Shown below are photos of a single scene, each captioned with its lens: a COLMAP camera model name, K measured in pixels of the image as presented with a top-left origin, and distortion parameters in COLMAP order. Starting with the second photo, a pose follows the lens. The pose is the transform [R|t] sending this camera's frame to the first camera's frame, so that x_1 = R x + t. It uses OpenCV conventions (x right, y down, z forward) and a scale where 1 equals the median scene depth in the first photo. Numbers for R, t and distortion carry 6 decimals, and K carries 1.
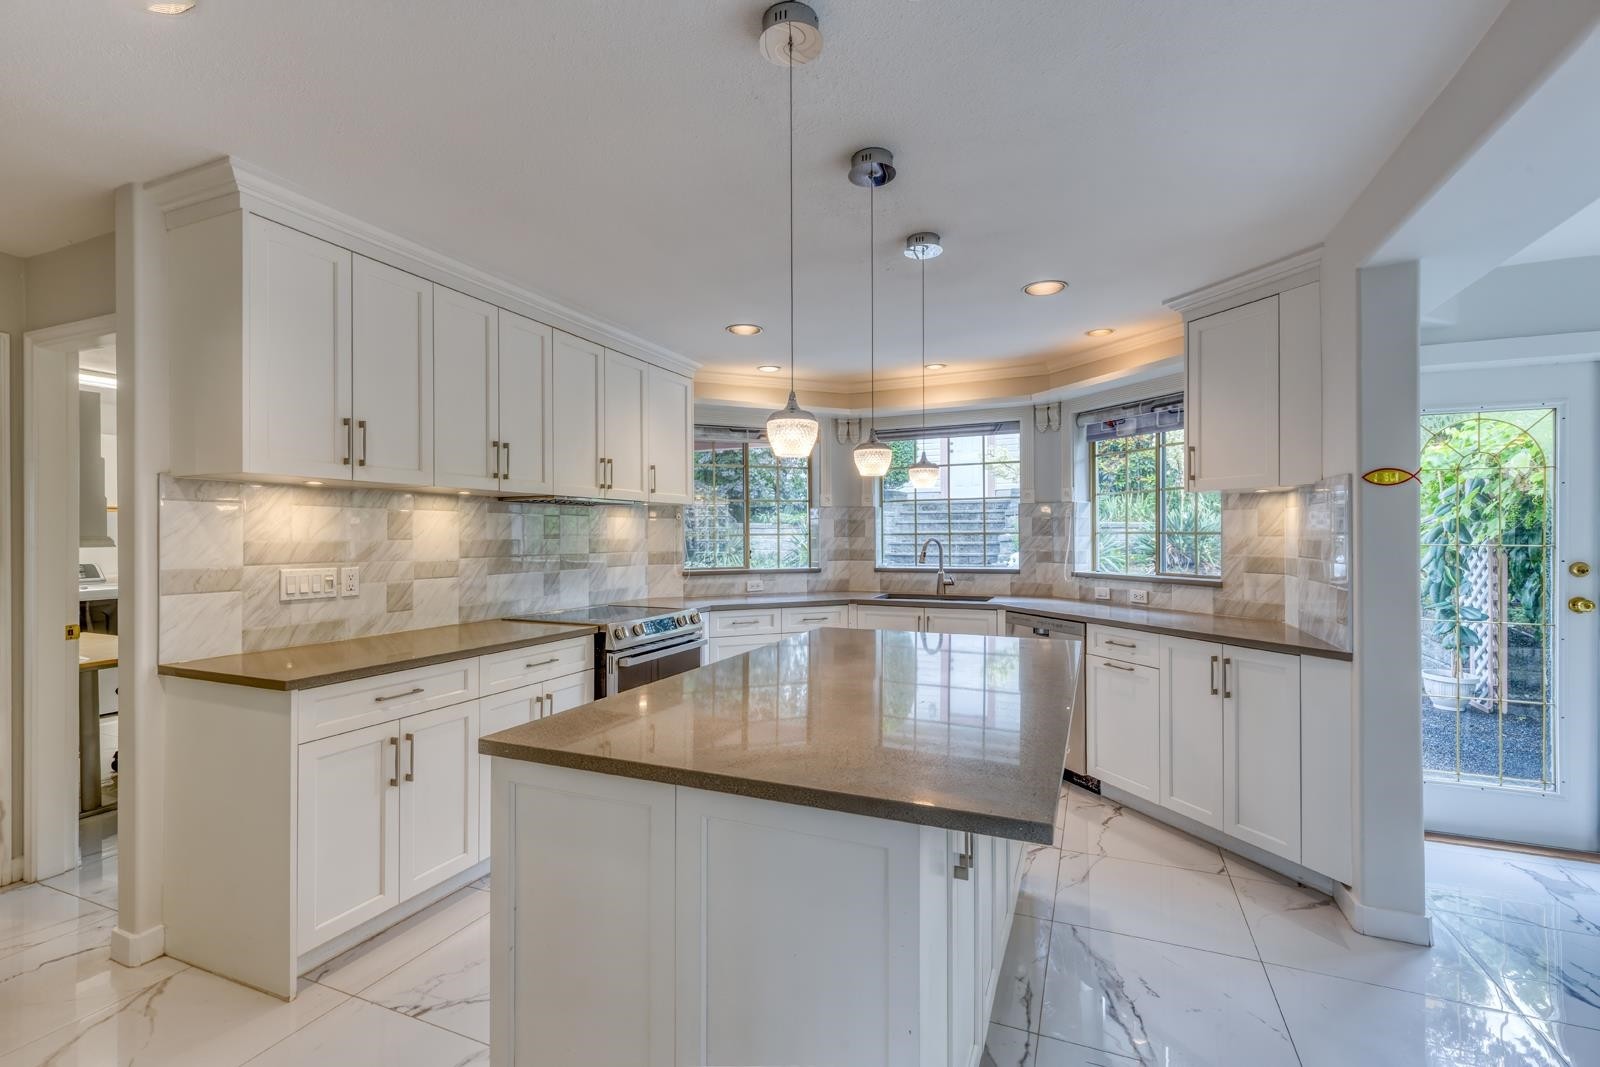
lens RADIAL K [[708.5, 0, 793.7], [0, 708.5, 535.7], [0, 0, 1]] dist [0.001048, 0.001088]
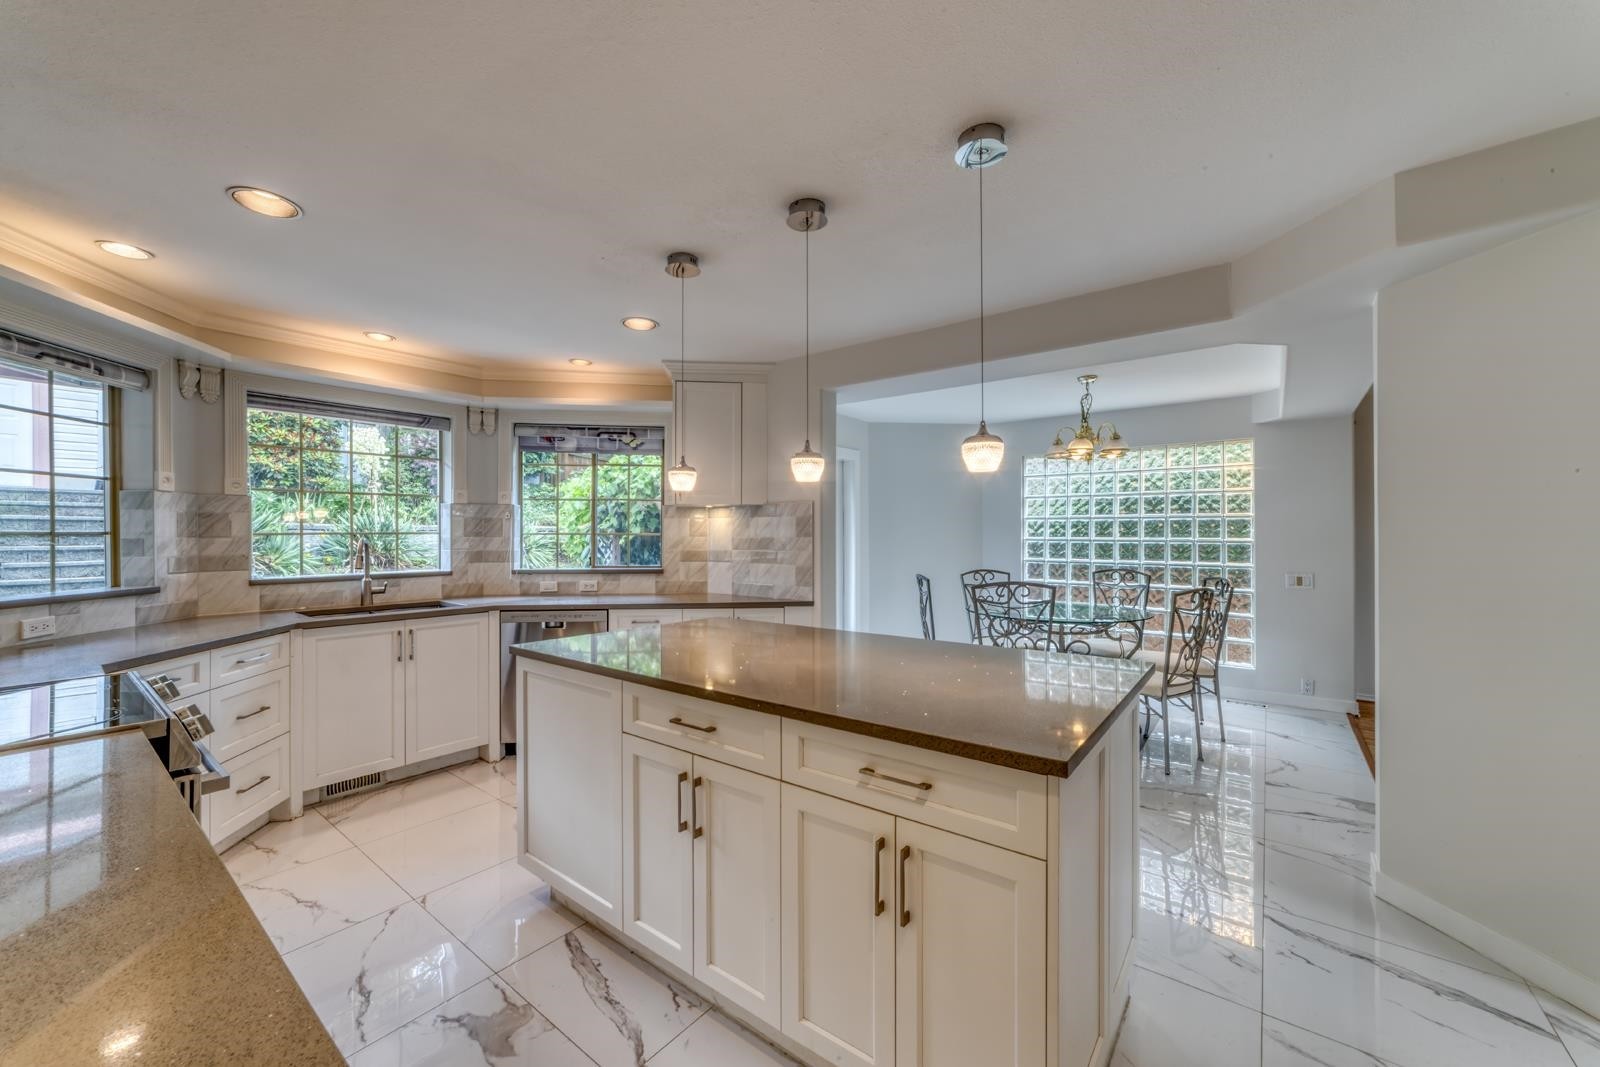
lens RADIAL K [[616.1, 0, 785.8], [0, 616.1, 538.9], [0, 0, 1]] dist [0.000580, -0.000006]
pose [[0.268972, -0.001322, 0.963147, -0.428730], [0.001256, 0.999999, 0.001022, 0.003801], [-0.963147, 0.000935, 0.268973, 0.375918]]
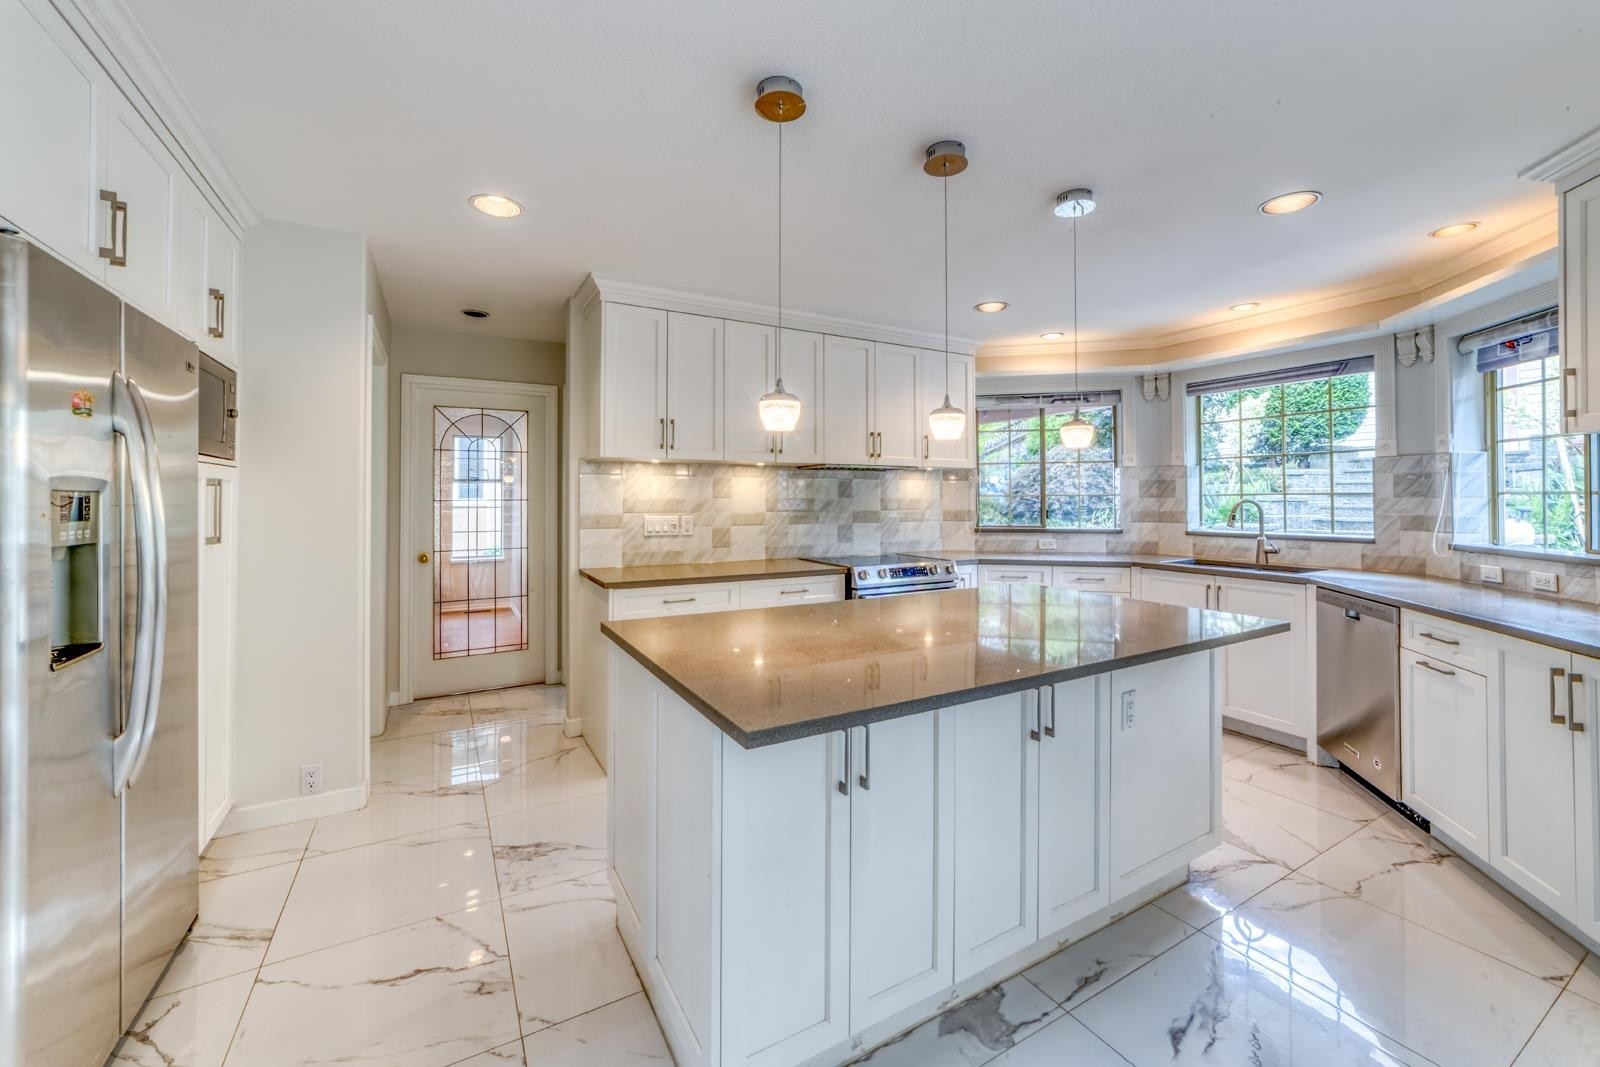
lens RADIAL K [[631.9, 0, 808.0], [0, 631.9, 493.3], [0, 0, 1]] dist [-0.009325, 0.001715]
pose [[0.805529, -0.001093, -0.592555, 0.254378], [-0.002577, 0.999982, -0.005348, 0.001843], [0.592551, 0.005835, 0.805512, 0.045093]]
